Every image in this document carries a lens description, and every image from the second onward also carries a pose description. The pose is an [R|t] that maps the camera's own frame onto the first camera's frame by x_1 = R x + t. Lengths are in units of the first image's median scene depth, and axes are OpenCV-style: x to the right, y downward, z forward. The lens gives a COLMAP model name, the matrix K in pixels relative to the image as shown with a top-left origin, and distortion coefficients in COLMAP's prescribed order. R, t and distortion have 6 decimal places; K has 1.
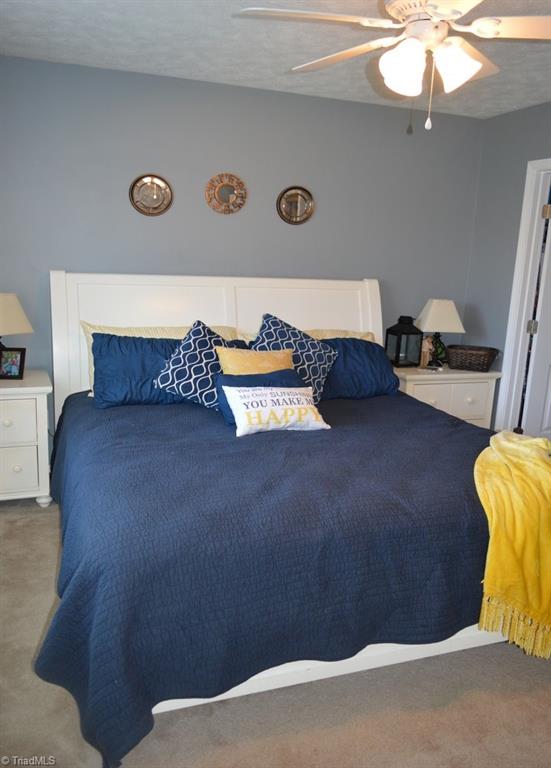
lens RADIAL K [[596.8, 0, 225.6], [0, 596.8, 367.3], [0, 0, 1]] dist [0.002084, 0.001208]
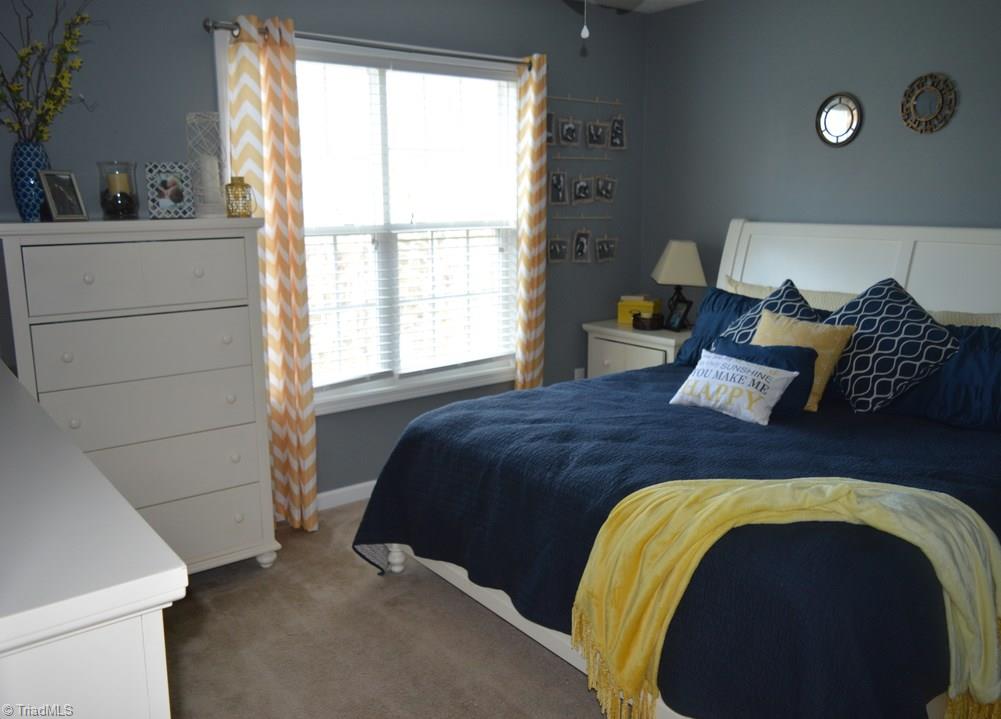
lens RADIAL K [[841.3, 0, 504.5], [0, 841.3, 351.1], [0, 0, 1]] dist [-0.004451, -0.000330]
pose [[0.302962, 0.134863, -0.943412, 1.048096], [-0.170481, 0.981638, 0.085580, -0.019420], [0.937630, 0.134906, 0.320390, 0.372764]]
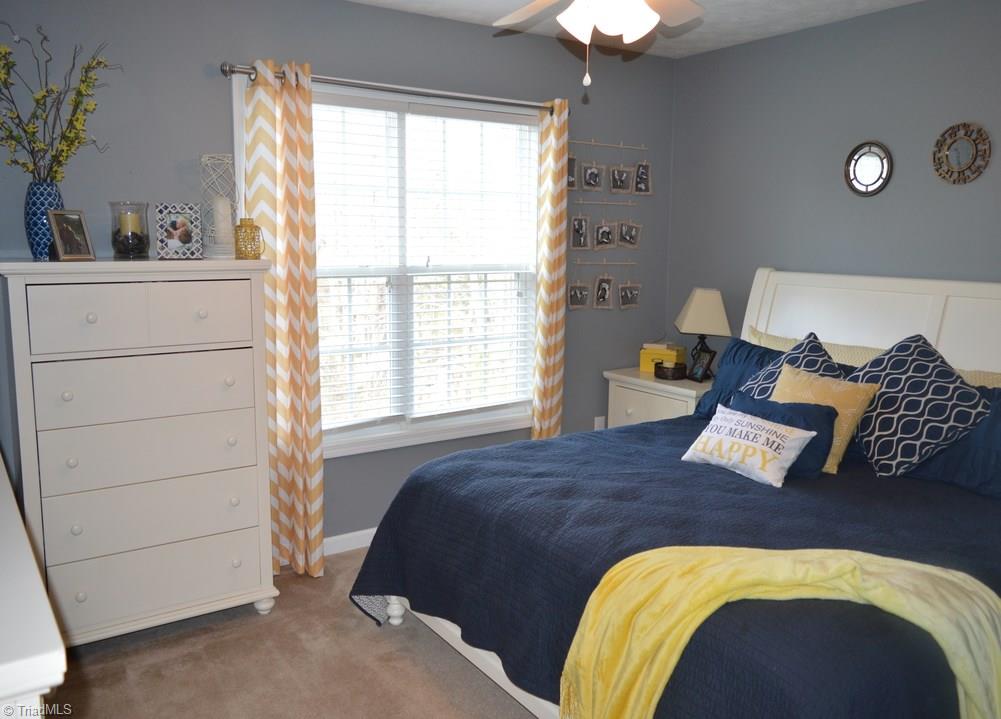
lens RADIAL K [[841.3, 0, 504.5], [0, 841.3, 351.1], [0, 0, 1]] dist [-0.004451, -0.000330]
pose [[0.246033, 0.100101, -0.964079, 1.033882], [-0.191879, 0.979998, 0.052786, -0.042595], [0.950079, 0.172000, 0.260319, 0.430384]]
